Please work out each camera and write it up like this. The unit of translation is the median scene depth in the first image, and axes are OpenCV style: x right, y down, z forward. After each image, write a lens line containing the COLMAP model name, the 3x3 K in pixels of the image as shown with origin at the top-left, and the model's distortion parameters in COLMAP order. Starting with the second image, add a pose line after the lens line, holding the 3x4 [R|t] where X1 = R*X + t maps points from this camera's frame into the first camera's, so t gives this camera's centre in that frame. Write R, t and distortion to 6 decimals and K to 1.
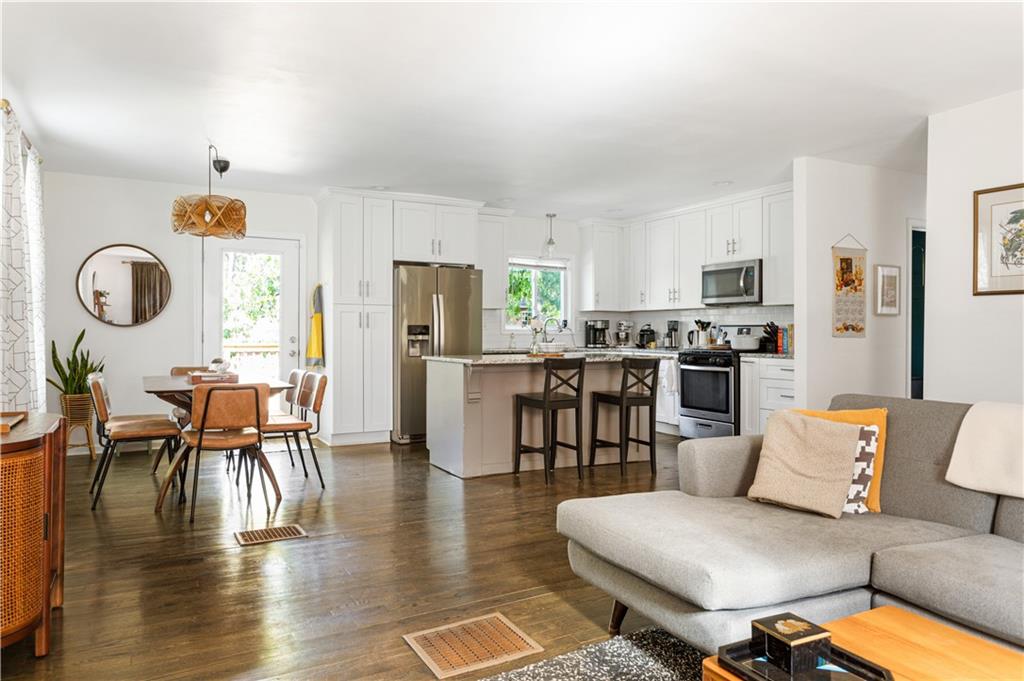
lens RADIAL K [[686.7, 0, 509.2], [0, 686.7, 334.3], [0, 0, 1]] dist [-0.007790, -0.000461]
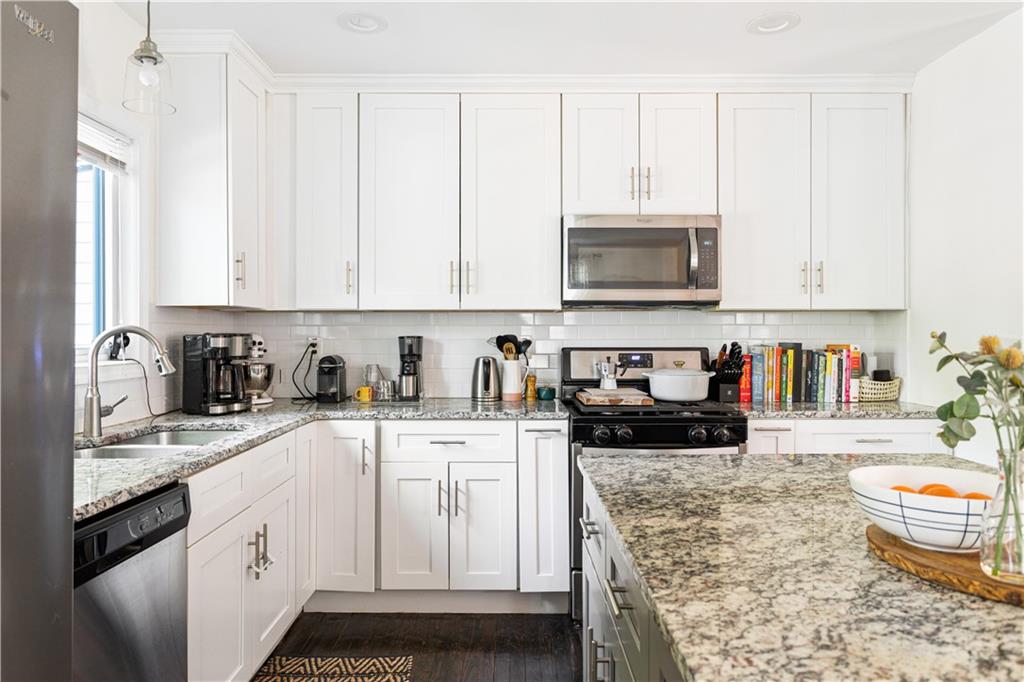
lens RADIAL K [[686.7, 0, 515.4], [0, 686.7, 338.2], [0, 0, 1]] dist [-0.007790, -0.000461]
pose [[0.460086, -0.003341, 0.887868, -0.116980], [0.004604, 0.999988, 0.001377, -0.018848], [-0.887863, 0.003455, 0.460096, 0.745908]]
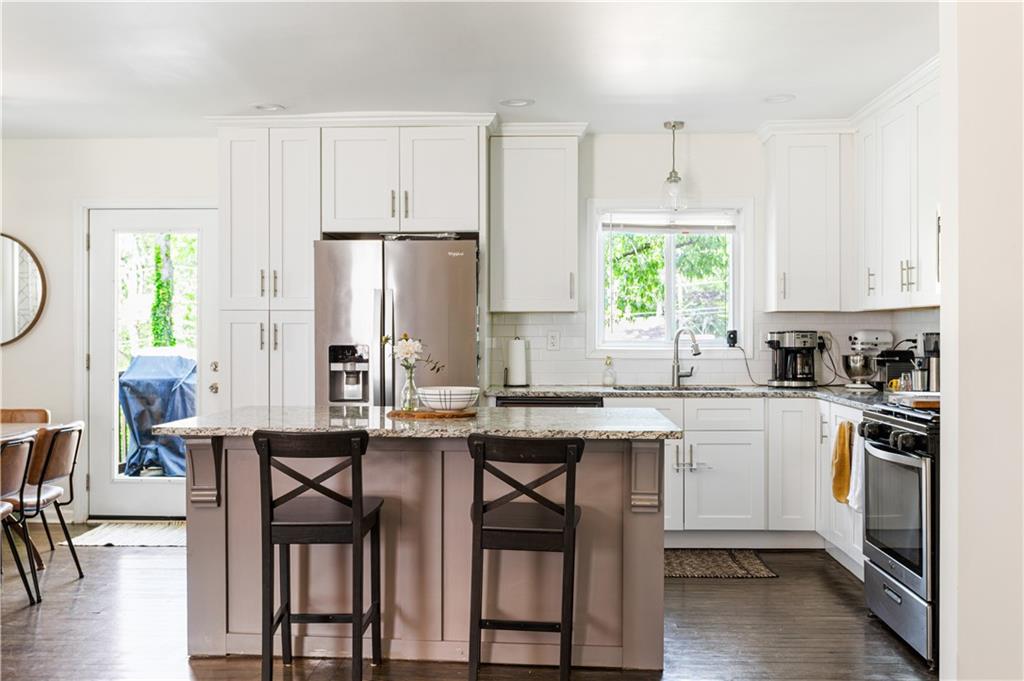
lens RADIAL K [[978.0, 0, 513.6], [0, 978.0, 337.7], [0, 0, 1]] dist [-0.022867, 0.000000]
pose [[0.862643, 0.001201, -0.505812, 0.323356], [-0.000816, 0.999999, 0.000982, -0.017125], [0.505813, -0.000435, 0.862643, 0.320588]]
